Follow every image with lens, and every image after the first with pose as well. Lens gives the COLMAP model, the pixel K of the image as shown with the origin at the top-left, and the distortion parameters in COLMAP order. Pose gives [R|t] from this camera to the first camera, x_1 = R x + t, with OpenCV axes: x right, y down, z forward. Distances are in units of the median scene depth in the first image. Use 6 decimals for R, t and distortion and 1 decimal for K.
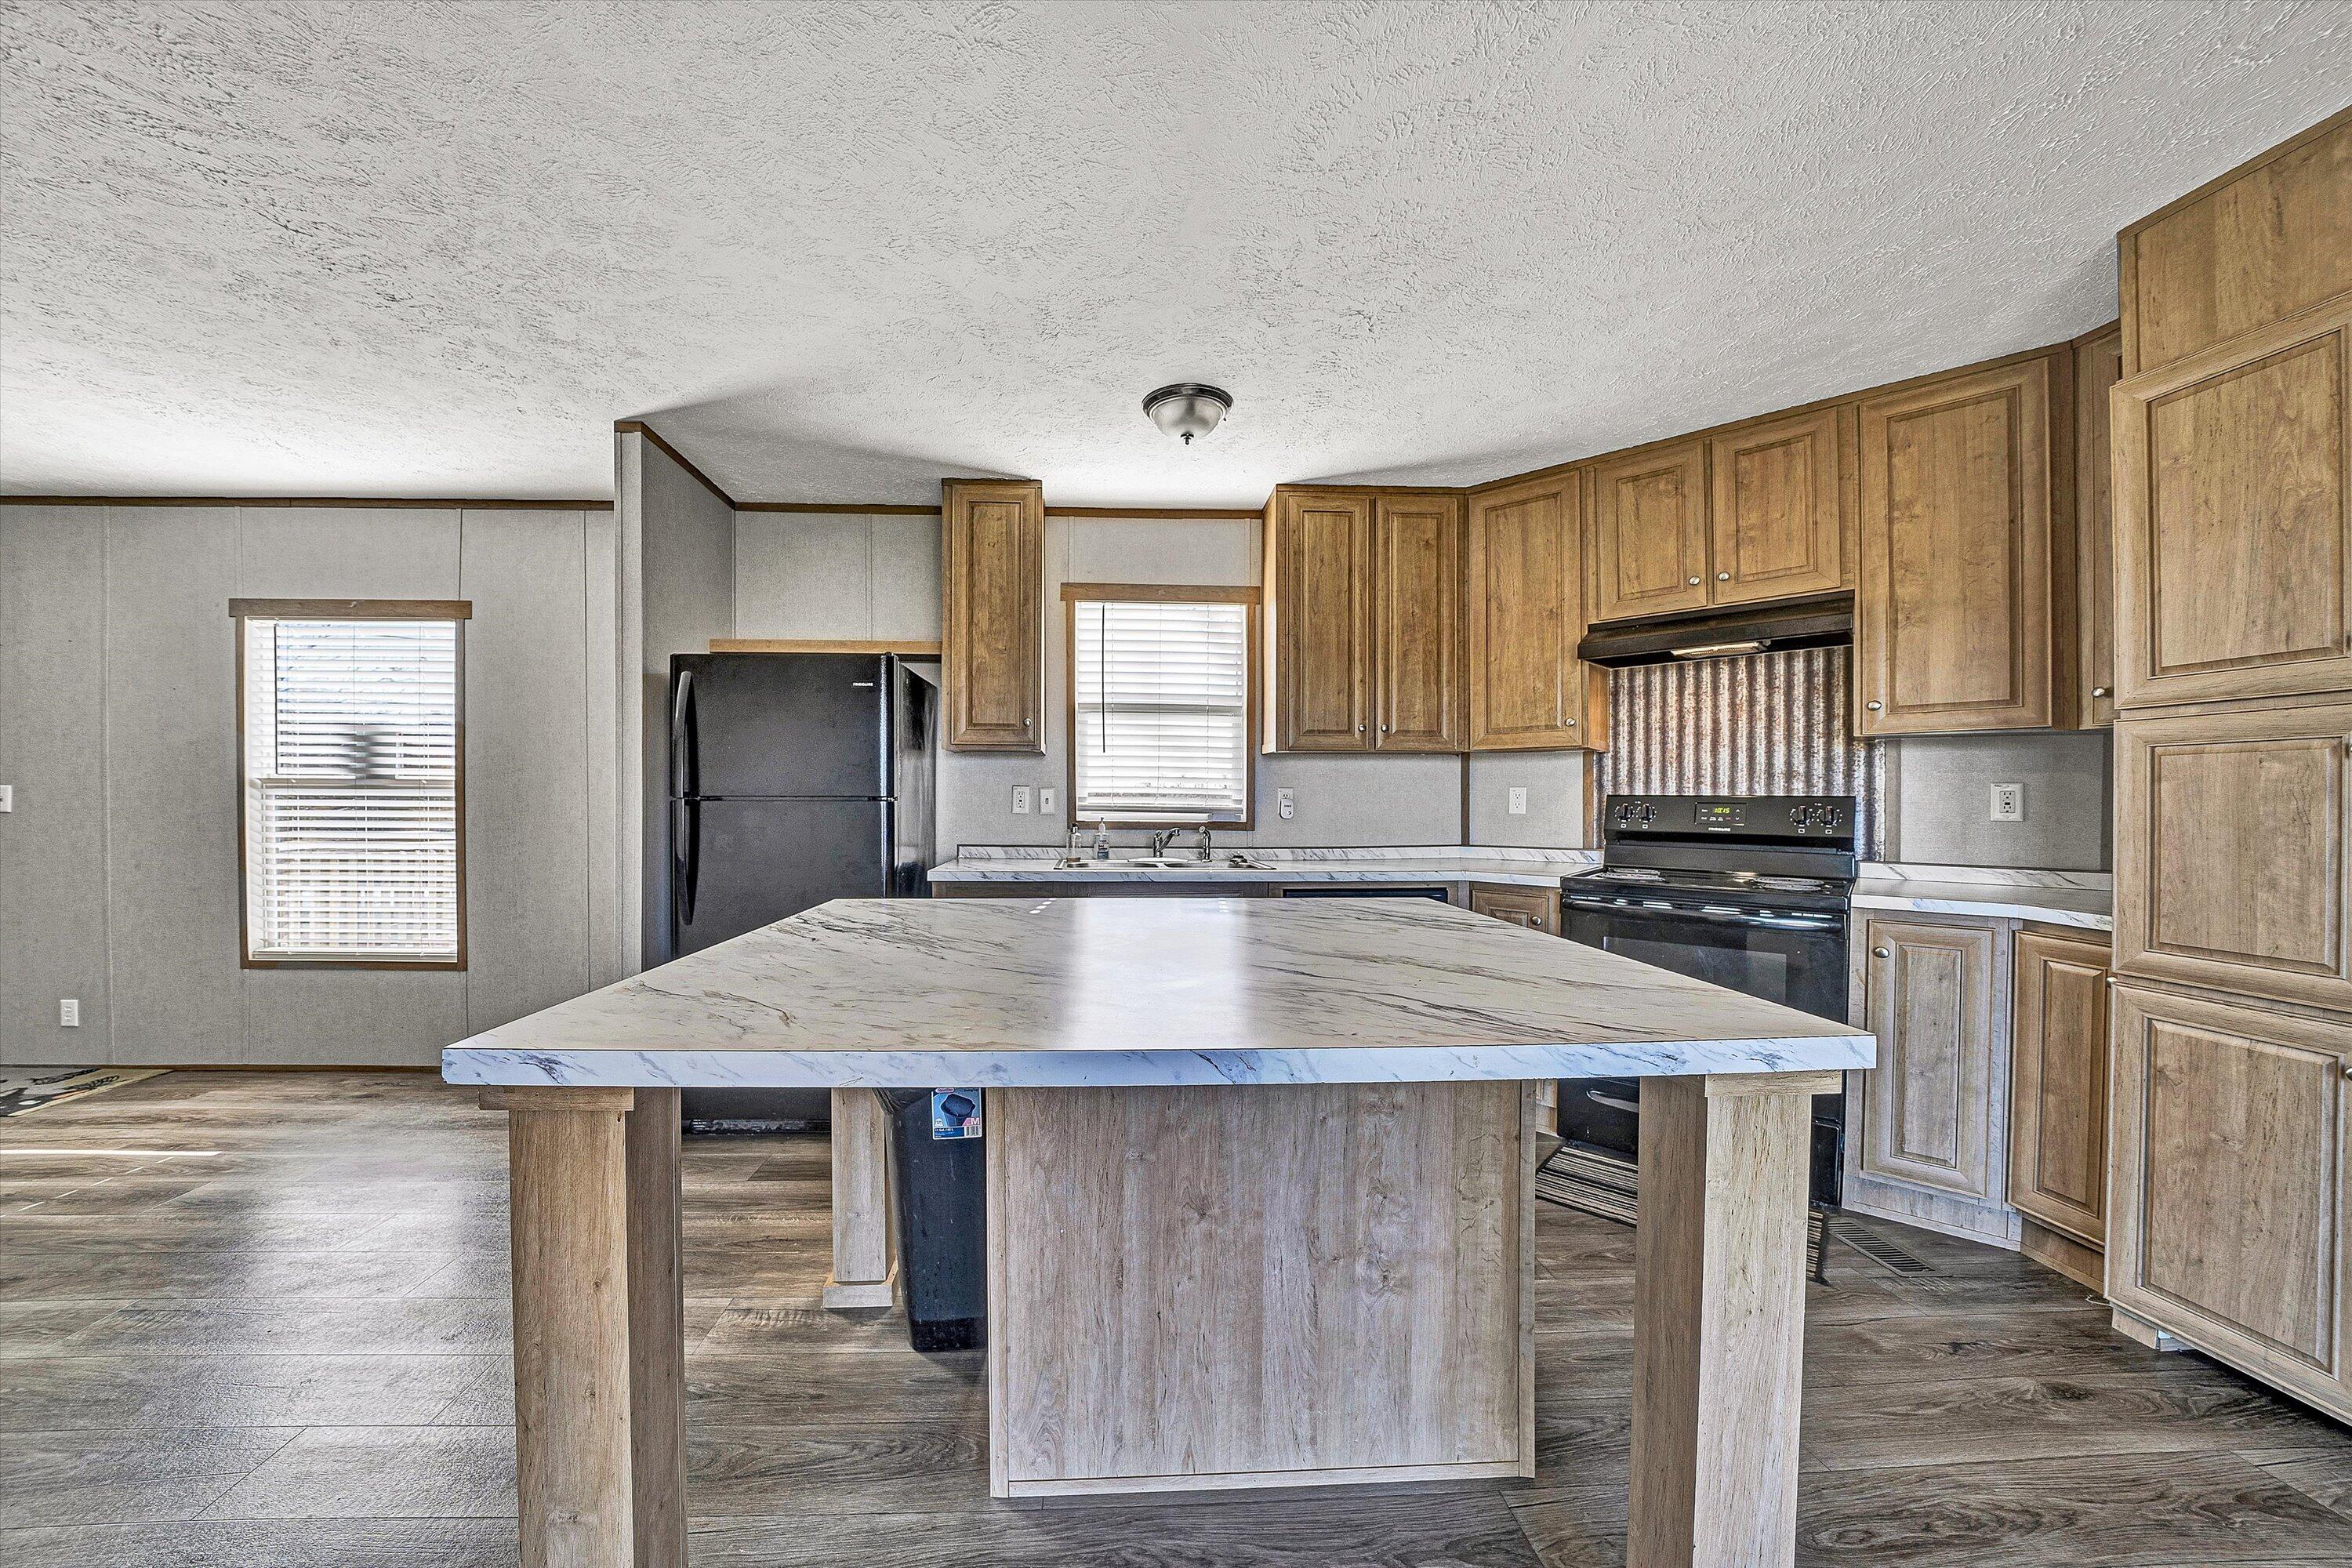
lens RADIAL K [[841.9, 0, 1110.3], [0, 841.9, 806.7], [0, 0, 1]] dist [-0.021842, 0.001401]
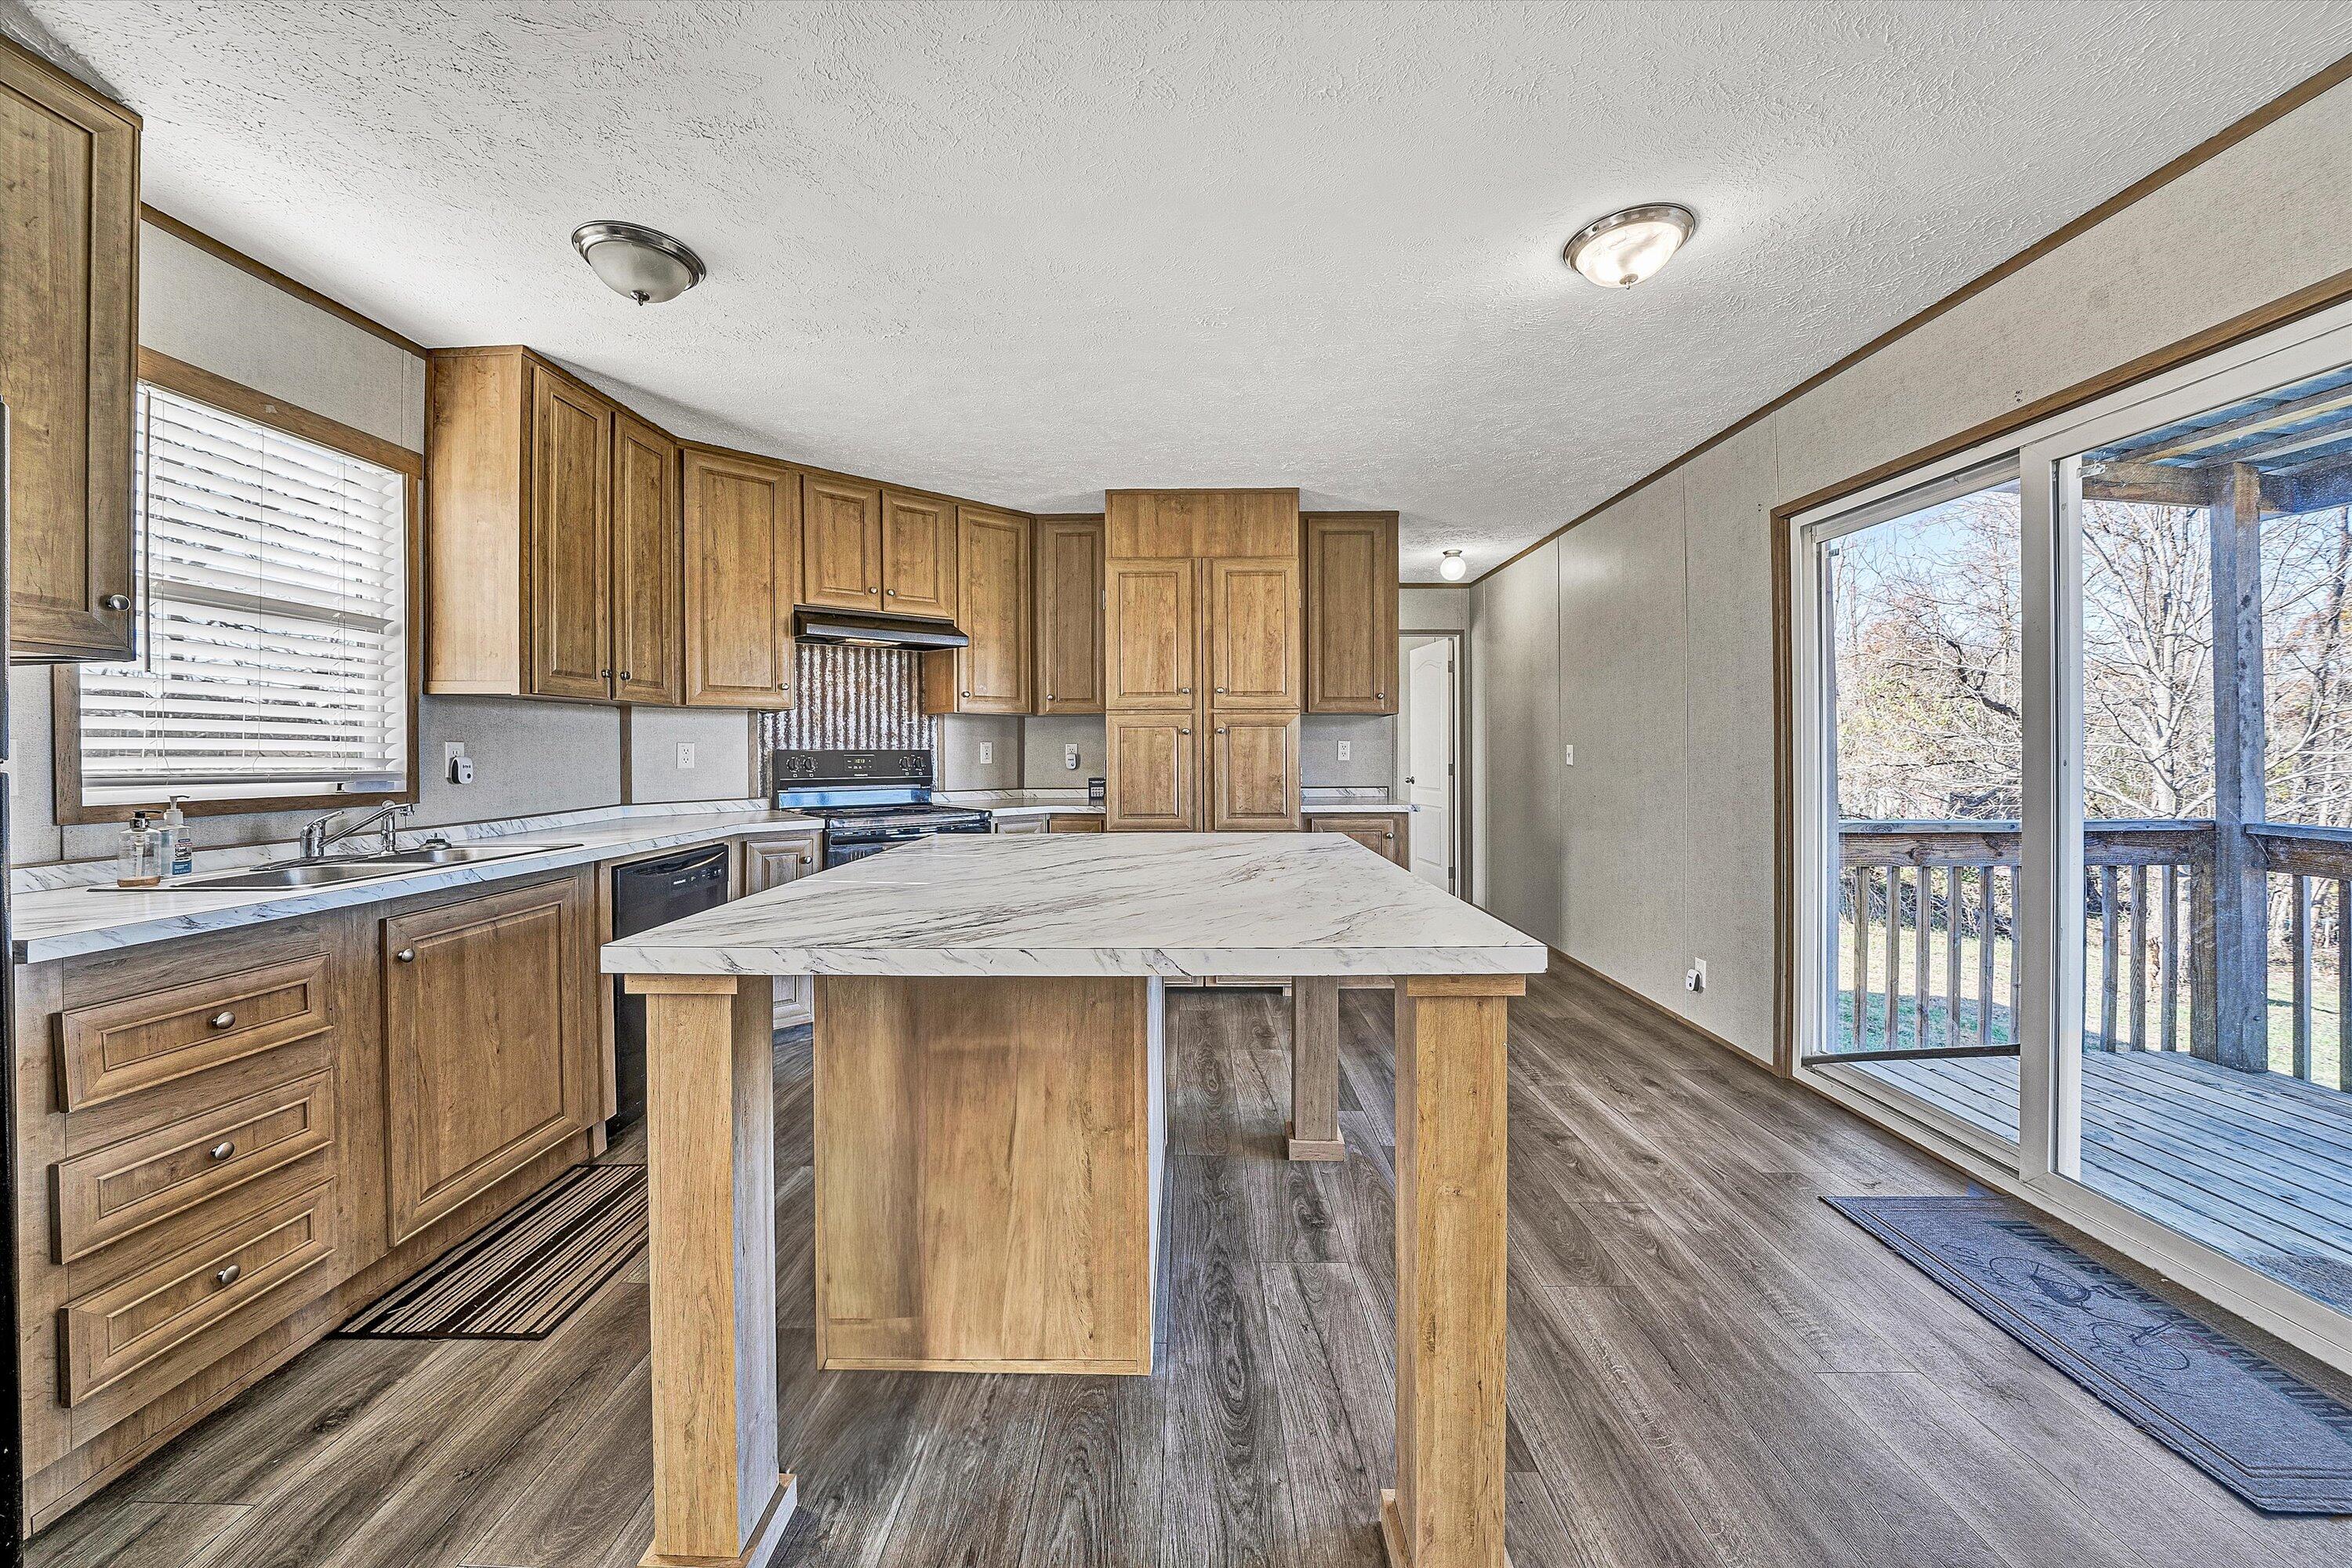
lens RADIAL K [[858.6, 0, 1170.7], [0, 858.6, 747.0], [0, 0, 1]] dist [-0.021828, 0.000082]
pose [[0.043779, -0.000014, 0.999041, -0.608349], [0.017091, 0.999854, -0.000735, -0.008561], [-0.998895, 0.017106, 0.043773, 0.428200]]
